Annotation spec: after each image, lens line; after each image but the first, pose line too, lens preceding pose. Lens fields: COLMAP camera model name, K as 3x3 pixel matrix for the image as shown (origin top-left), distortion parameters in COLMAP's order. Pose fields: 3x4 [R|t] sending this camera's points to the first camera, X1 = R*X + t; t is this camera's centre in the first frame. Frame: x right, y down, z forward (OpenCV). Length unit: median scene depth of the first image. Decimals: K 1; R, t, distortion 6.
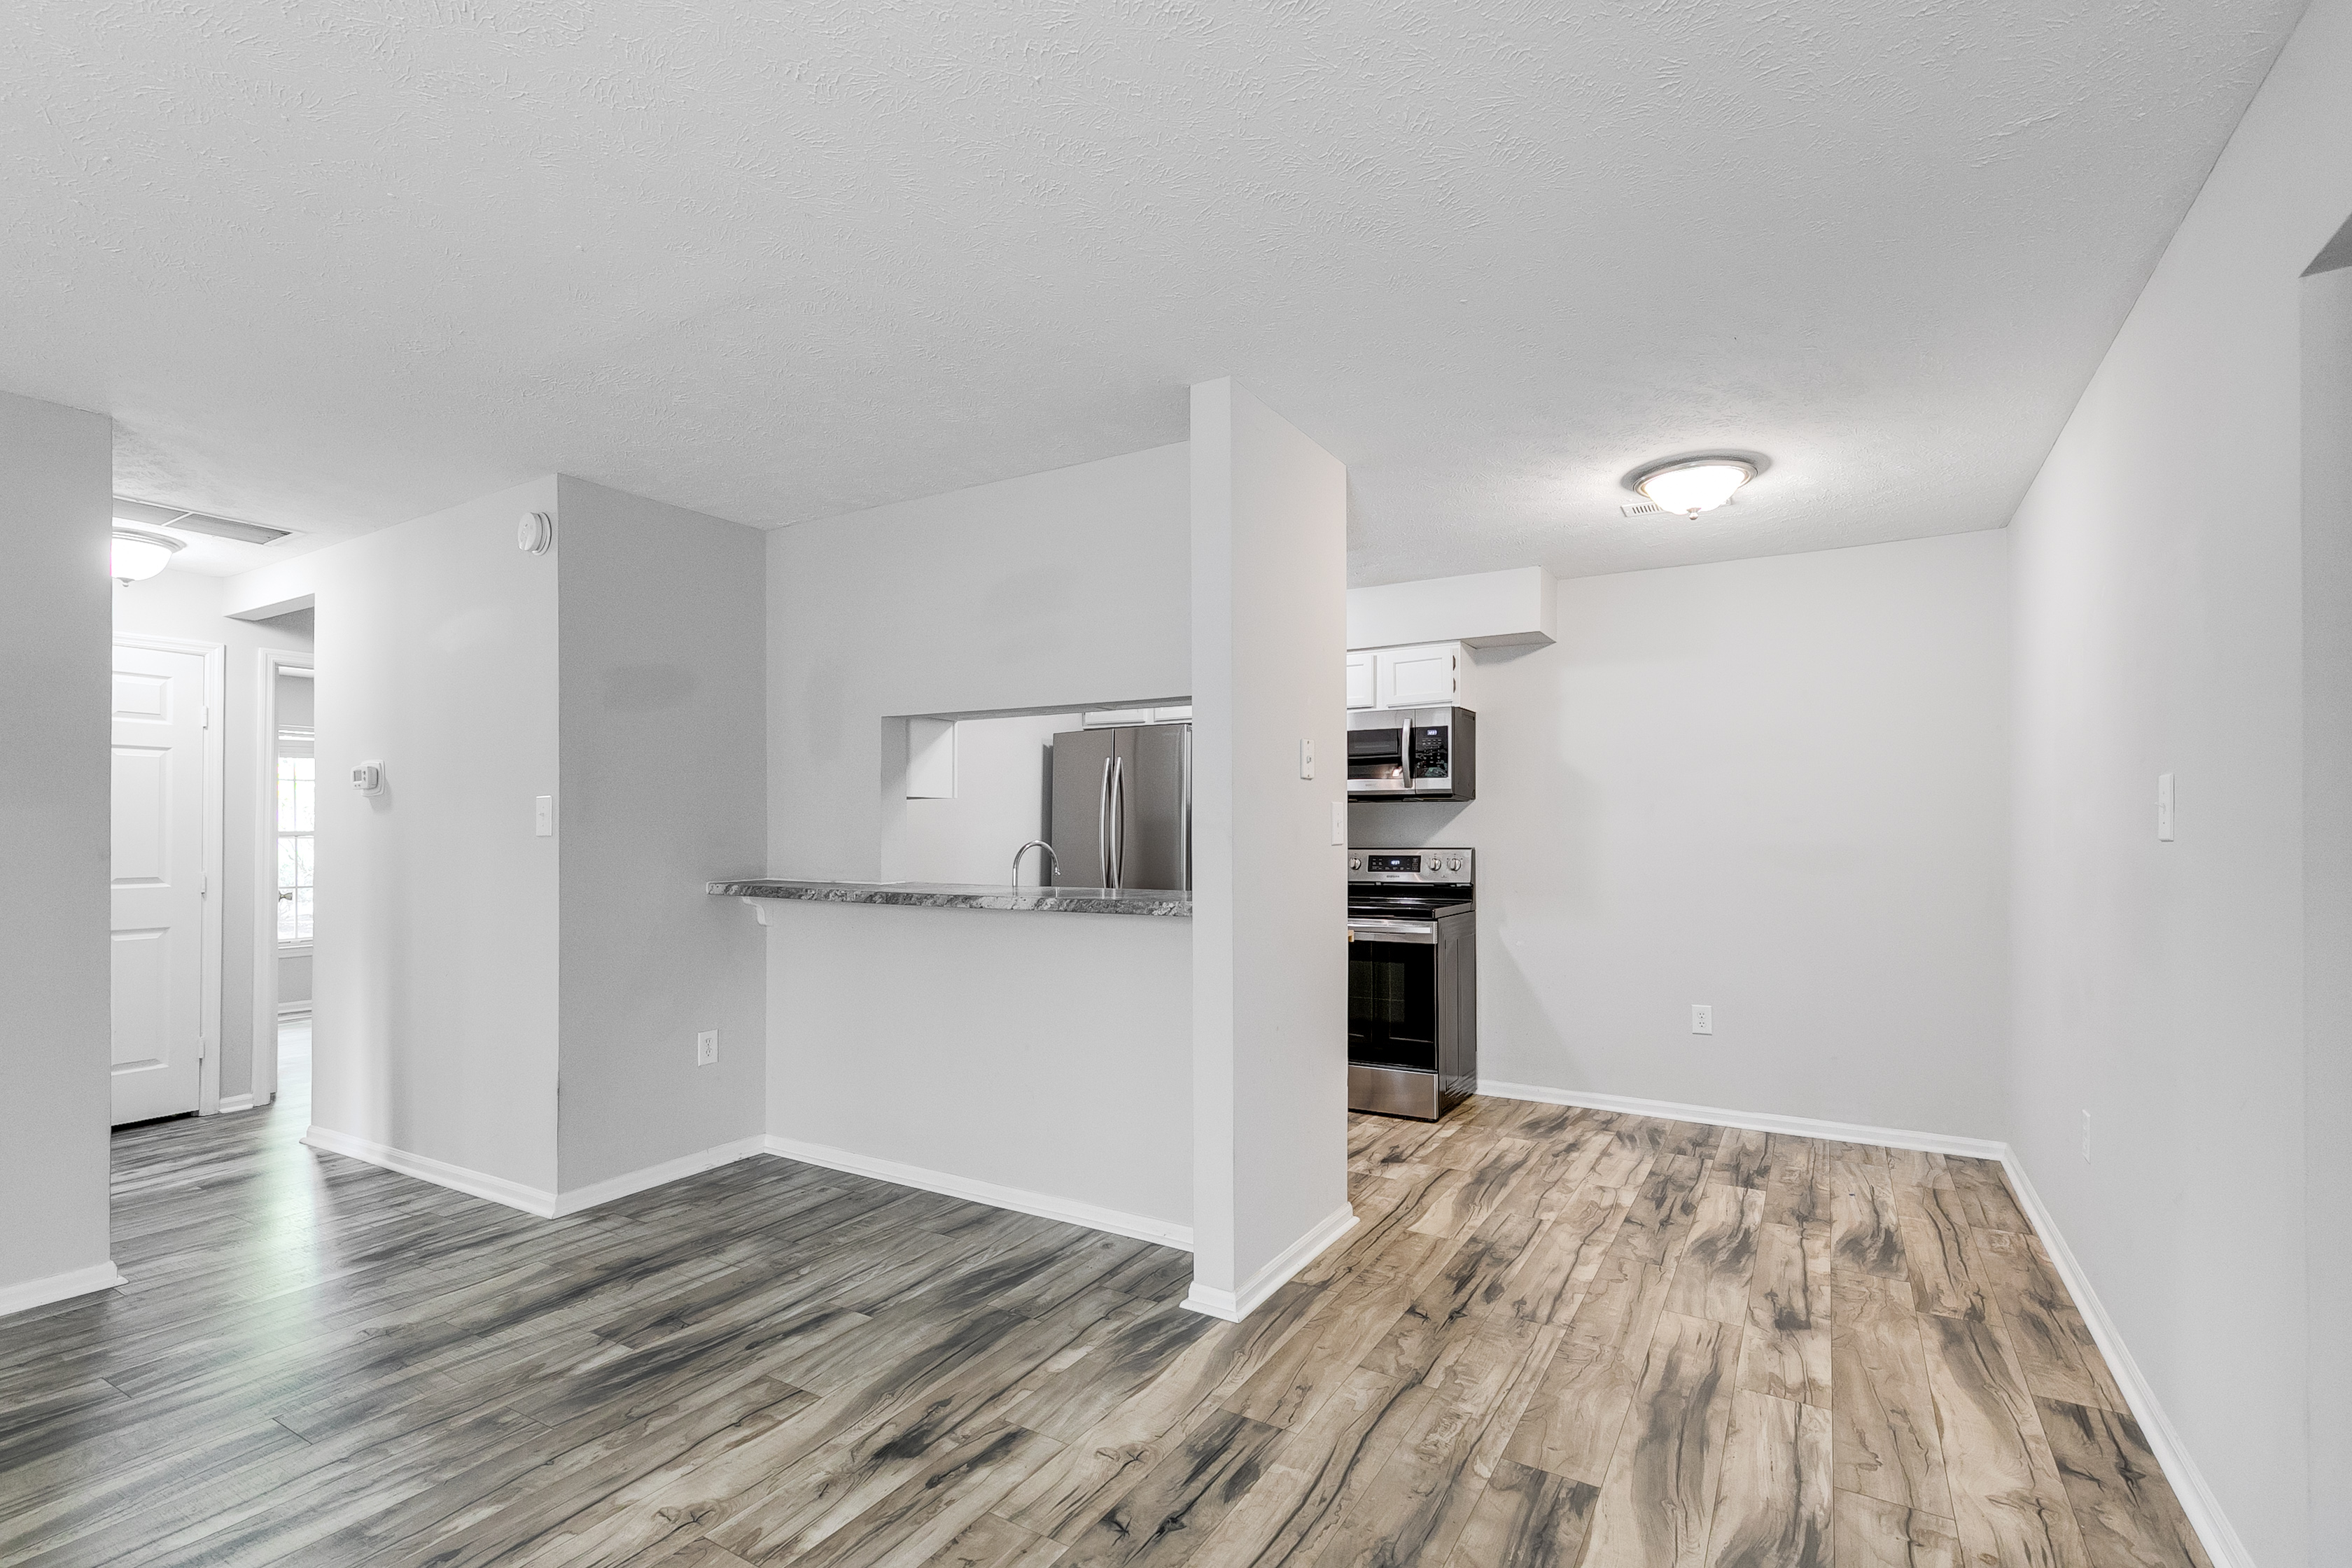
lens RADIAL K [[1075.5, 0, 1176.1], [0, 1075.5, 824.9], [0, 0, 1]] dist [0.005586, -0.001494]
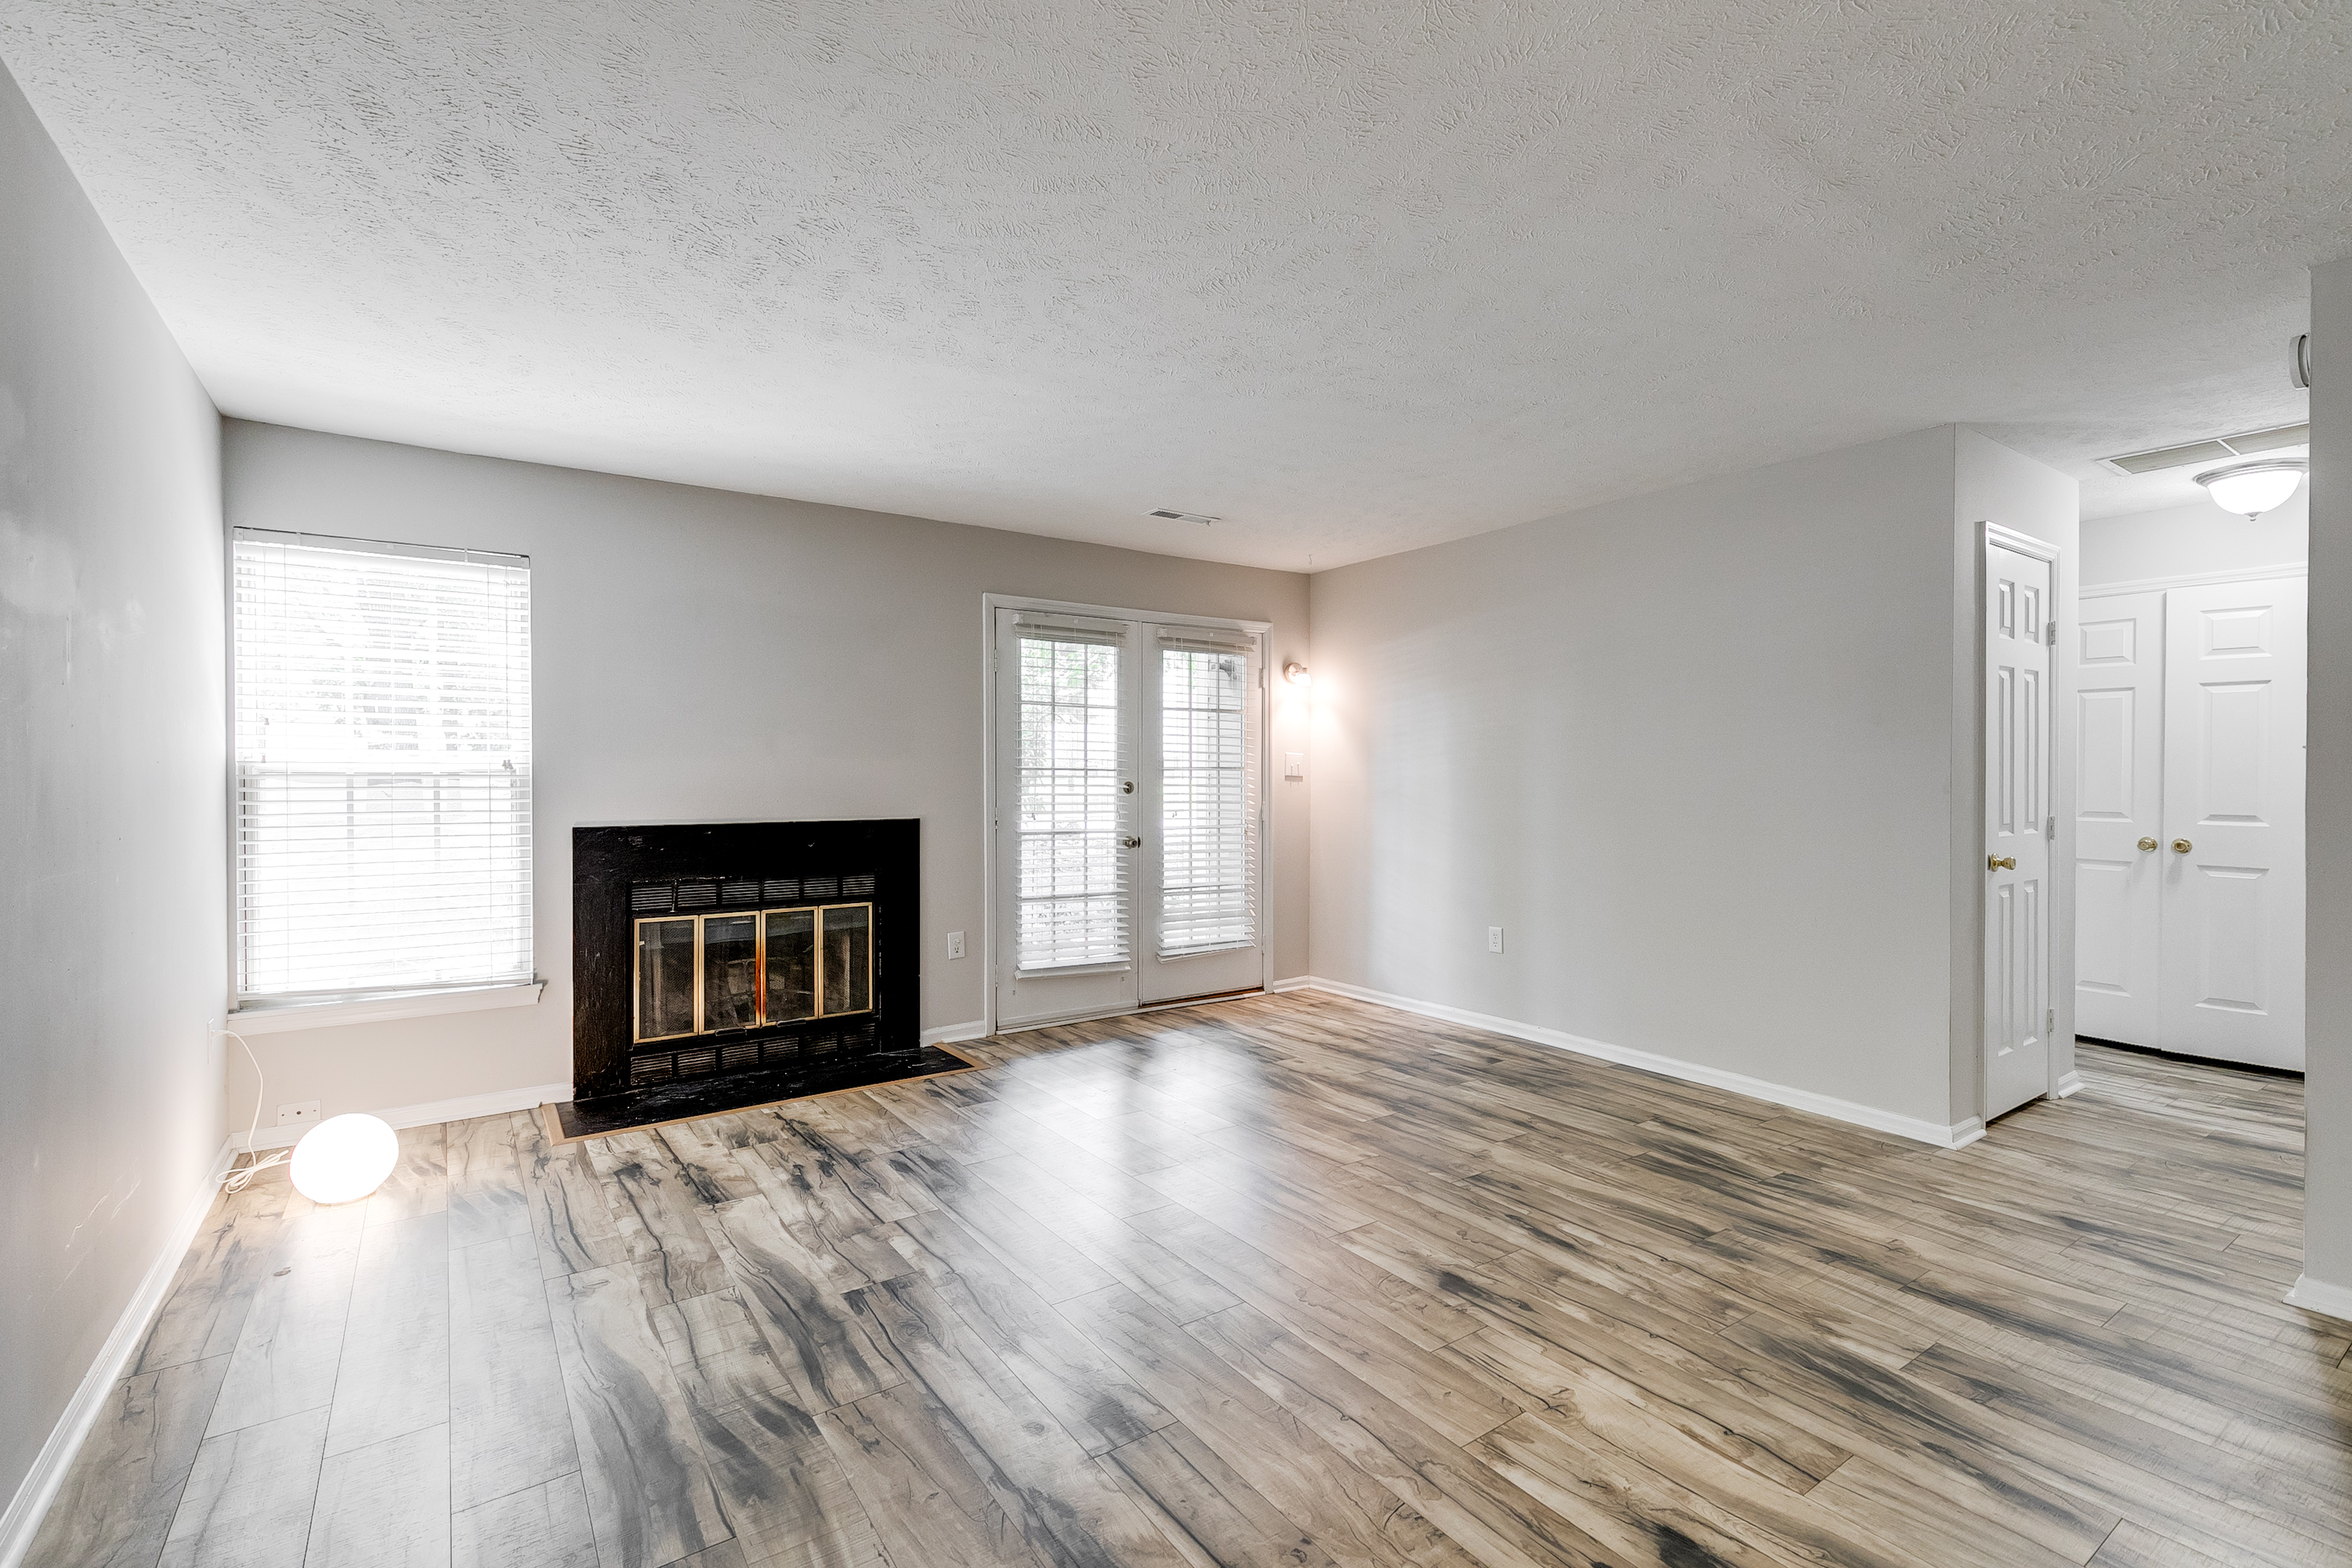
lens RADIAL K [[1075.5, 0, 1194.0], [0, 1075.5, 786.5], [0, 0, 1]] dist [0.005586, -0.001494]
pose [[-0.404149, 0.016352, -0.914547, 0.384737], [0.002899, 0.999858, 0.016597, 0.004123], [0.914688, 0.004057, -0.404139, 0.634721]]
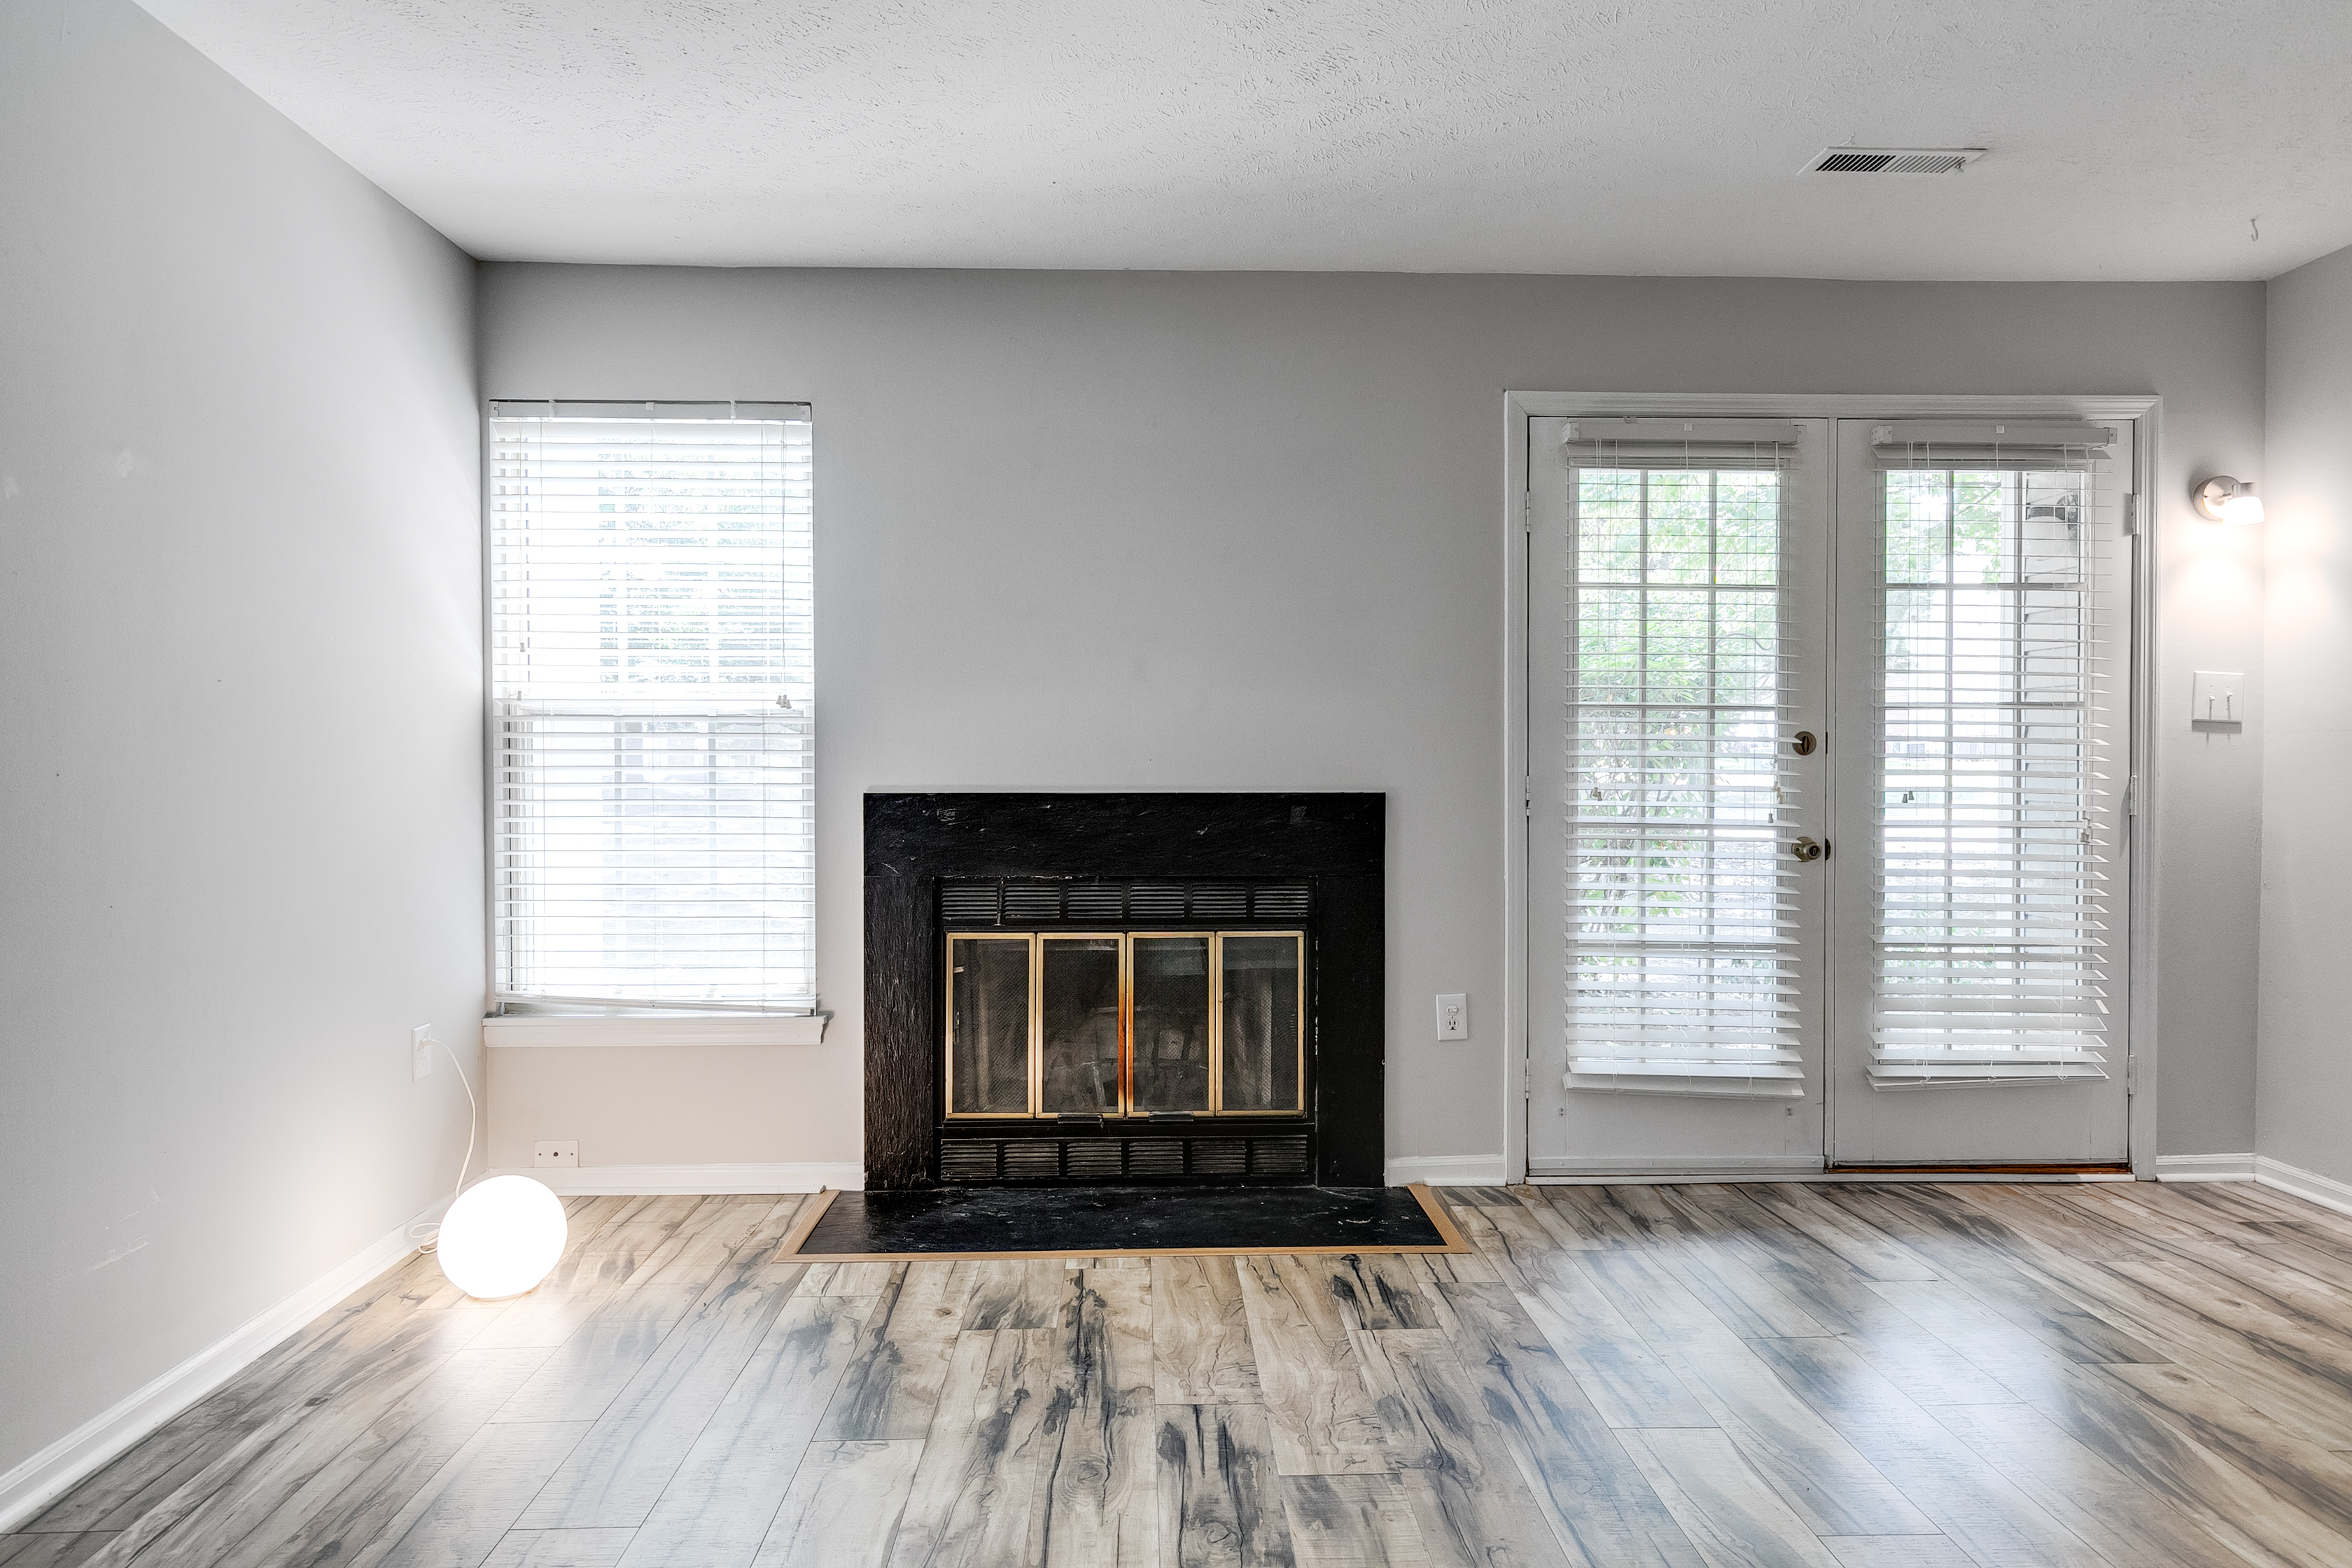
lens RADIAL K [[1398.8, 0, 1190.3], [0, 1398.8, 779.5], [0, 0, 1]] dist [0.000803, -0.002736]
pose [[-0.845063, 0.010271, -0.534568, -0.084196], [0.005078, 0.999925, 0.011185, 0.047736], [0.534643, 0.006738, -0.845051, 0.550344]]
